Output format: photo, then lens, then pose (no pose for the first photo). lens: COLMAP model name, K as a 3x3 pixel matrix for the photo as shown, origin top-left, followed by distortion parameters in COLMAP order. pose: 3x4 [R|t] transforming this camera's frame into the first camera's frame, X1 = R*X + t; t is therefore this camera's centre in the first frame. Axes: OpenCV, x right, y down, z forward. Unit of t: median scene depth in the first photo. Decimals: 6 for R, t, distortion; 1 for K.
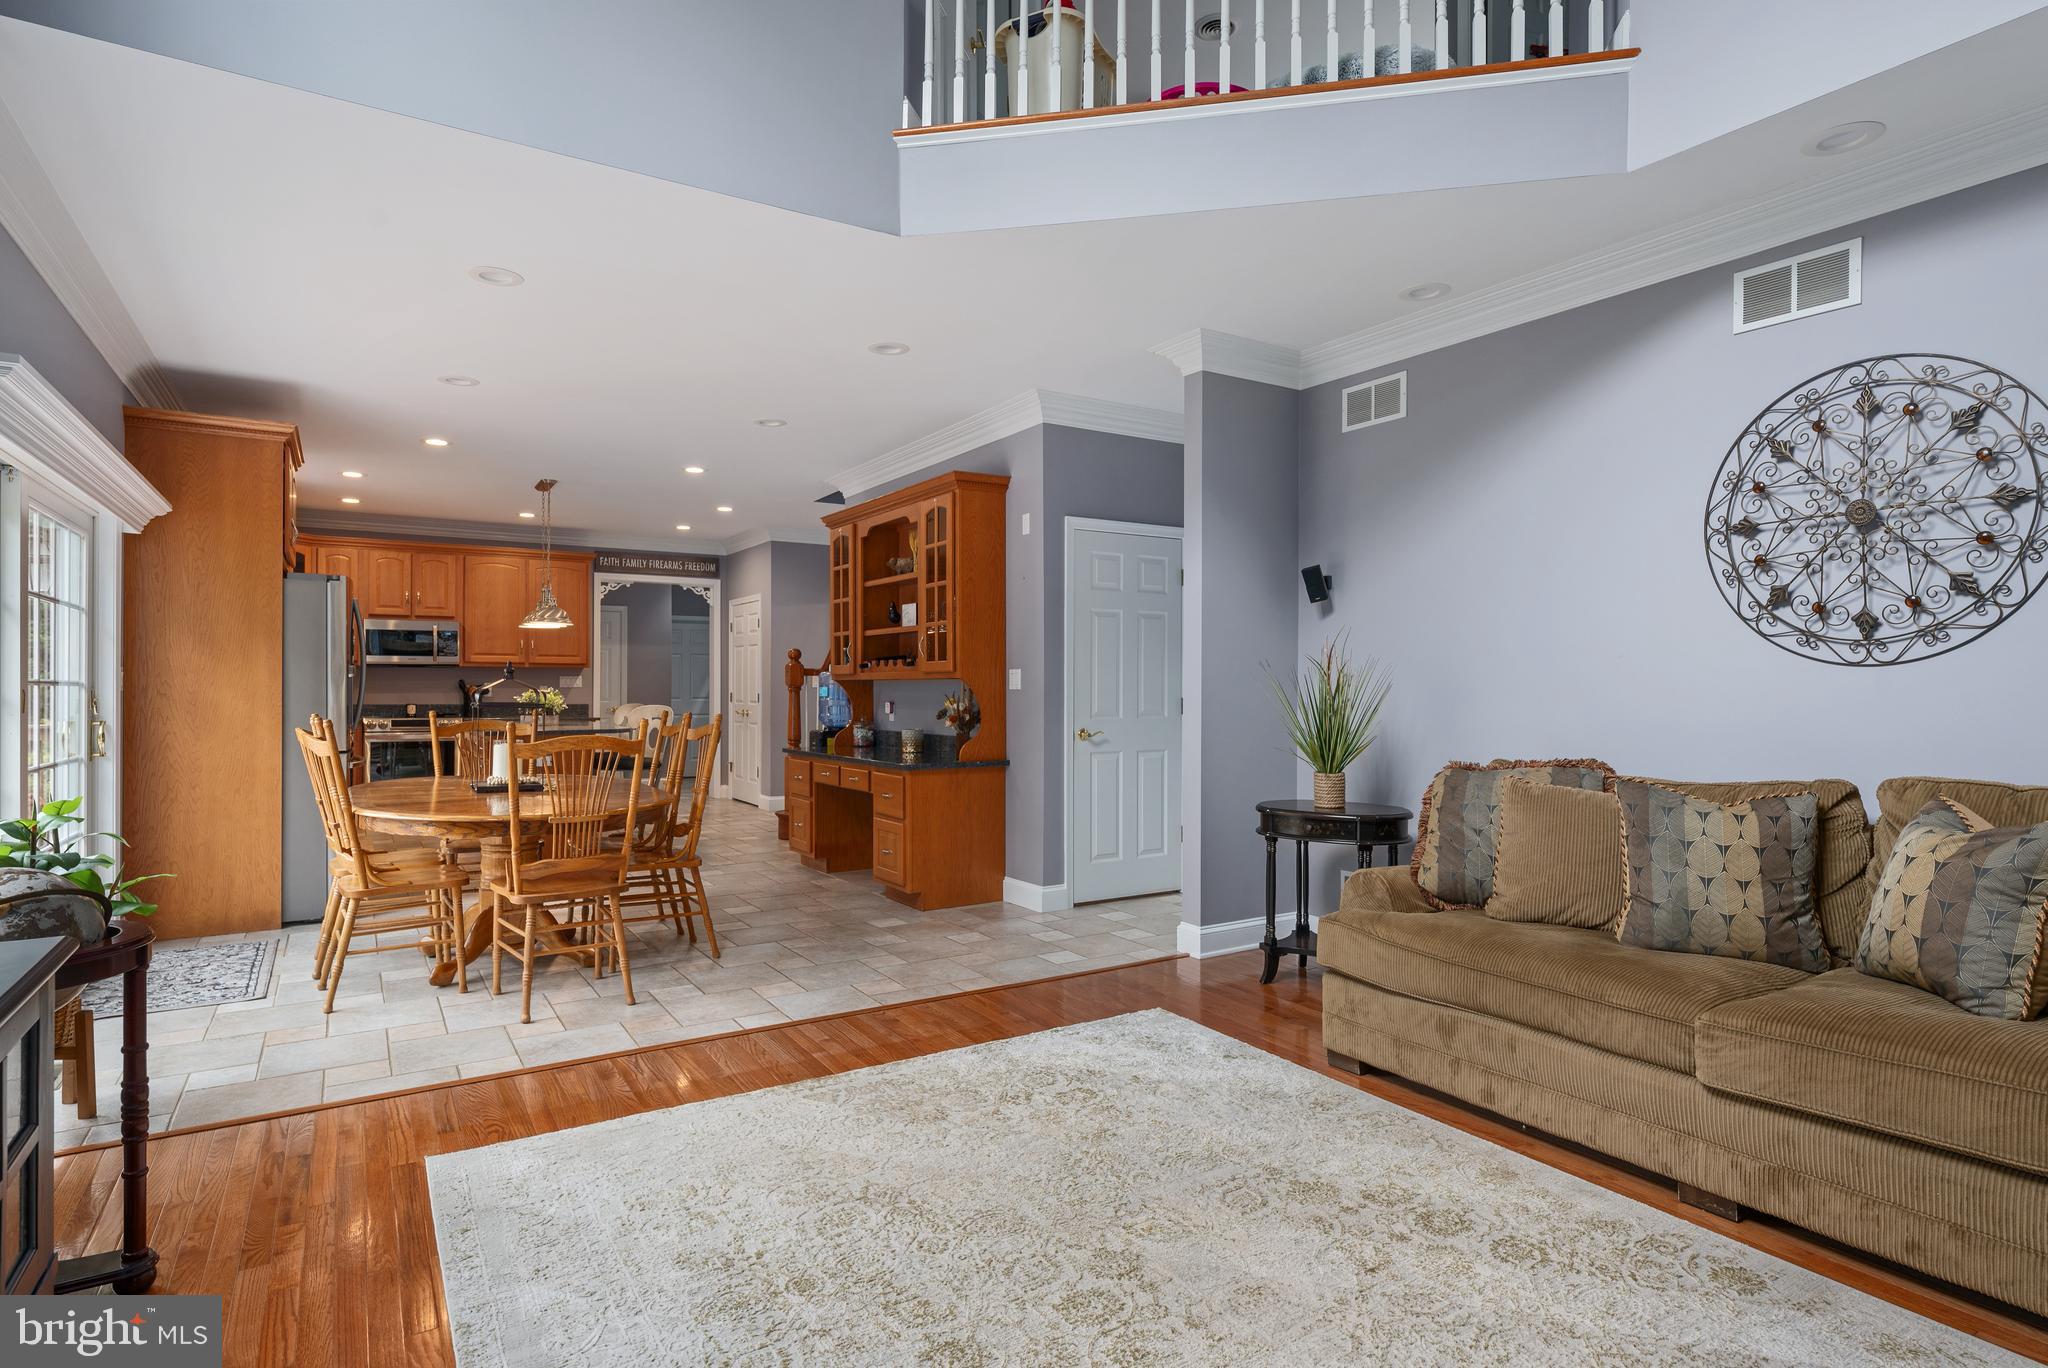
lens RADIAL K [[1068.6, 0, 1041.7], [0, 1068.6, 687.0], [0, 0, 1]] dist [-0.007293, 0.003714]
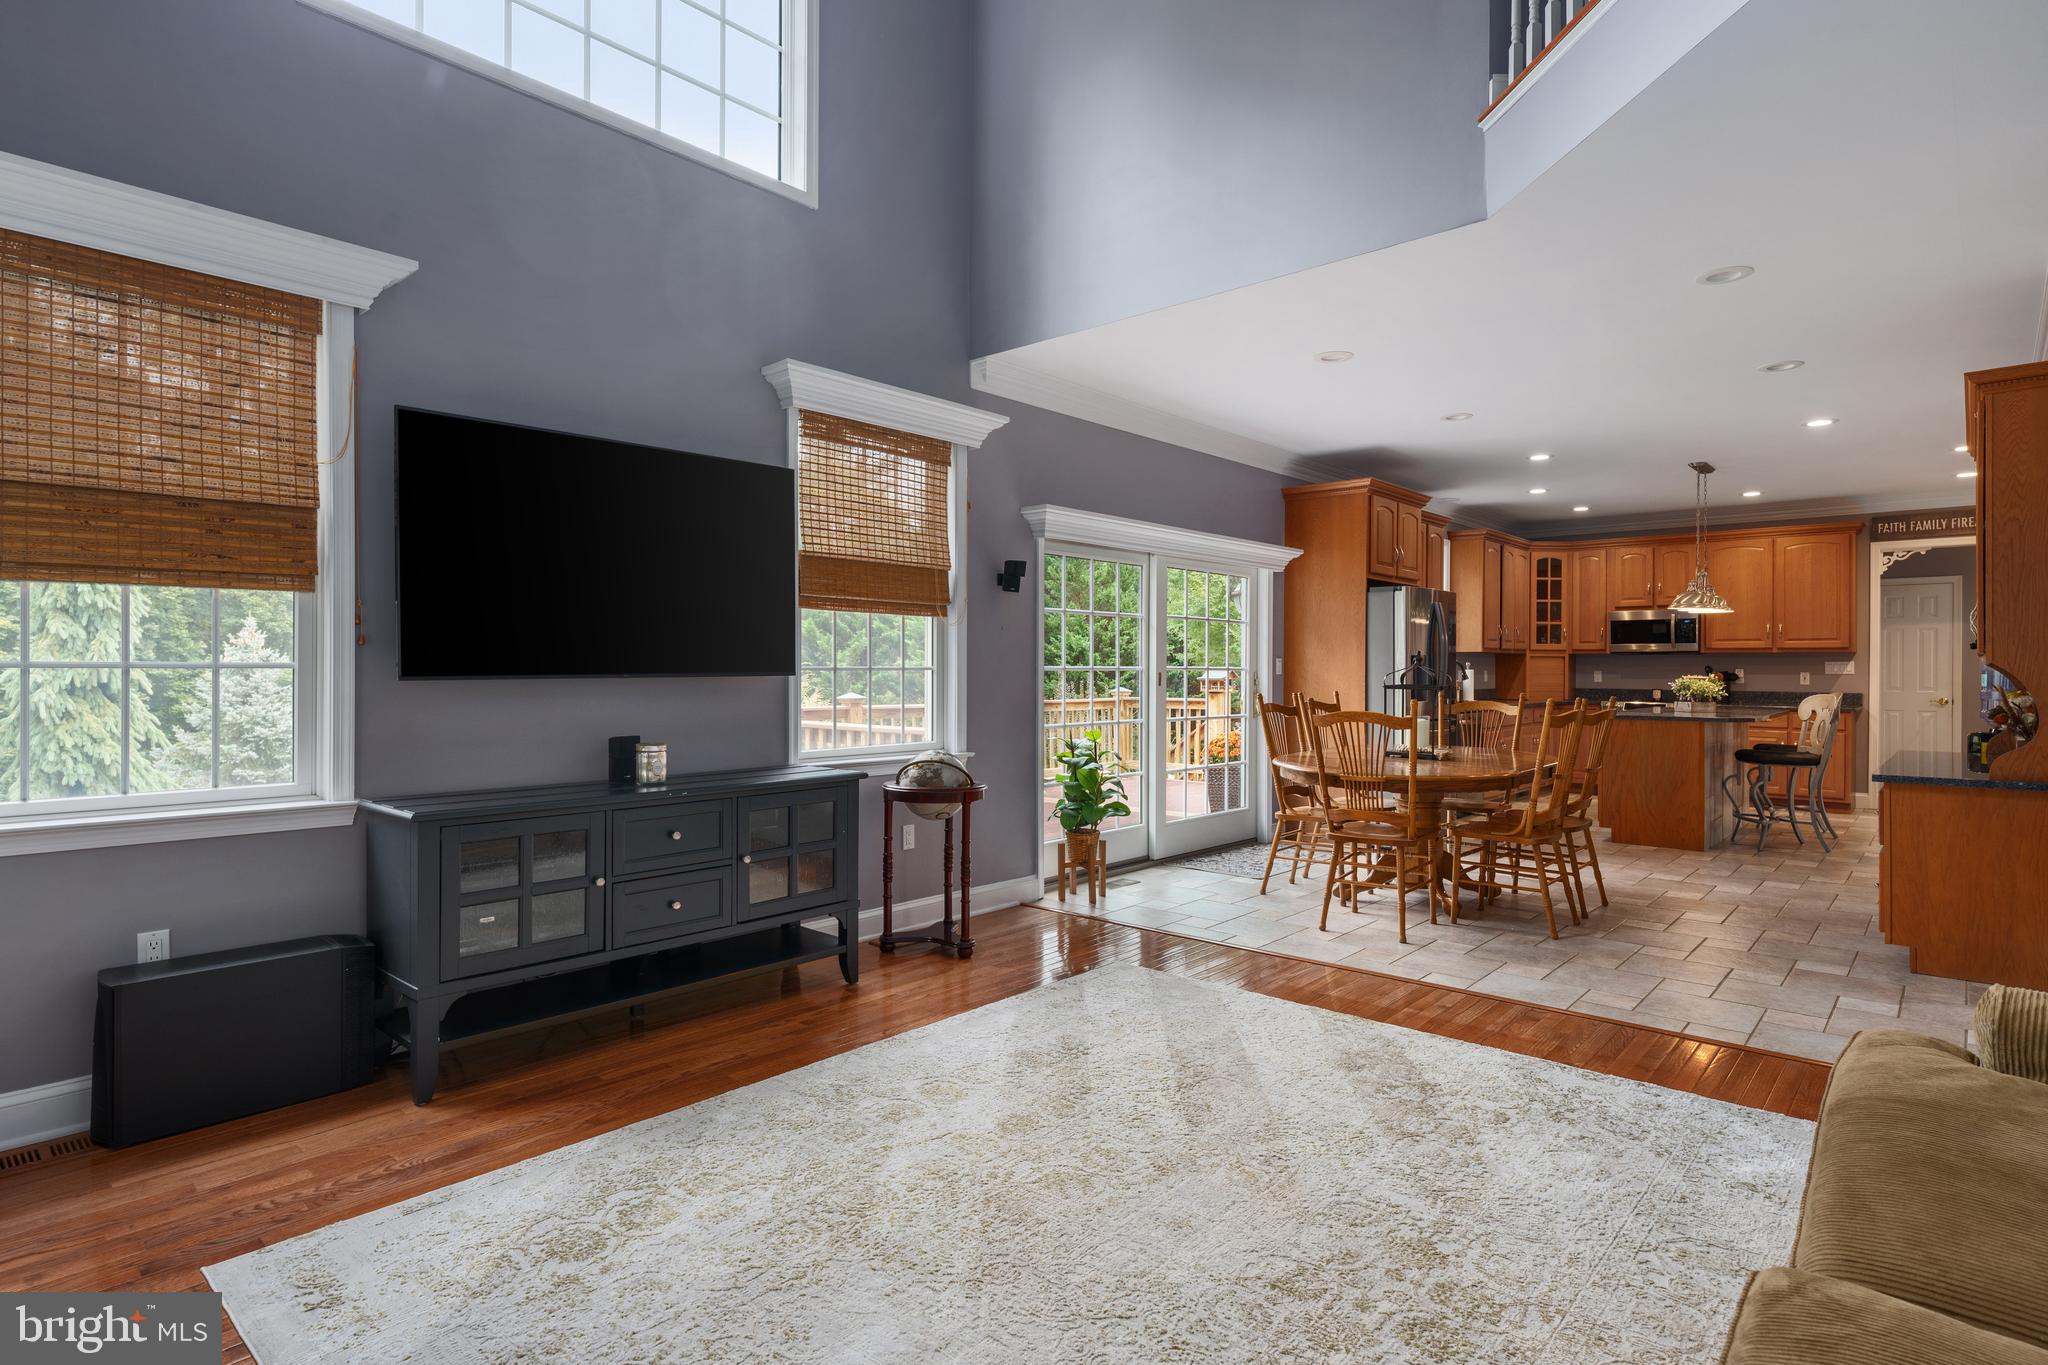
lens RADIAL K [[1068.6, 0, 1024.8], [0, 1068.6, 665.3], [0, 0, 1]] dist [-0.007293, 0.003714]
pose [[0.258849, -0.004013, -0.965910, 0.503862], [-0.004476, 0.999976, -0.005354, 0.001077], [0.965908, 0.005709, 0.258824, 0.231962]]
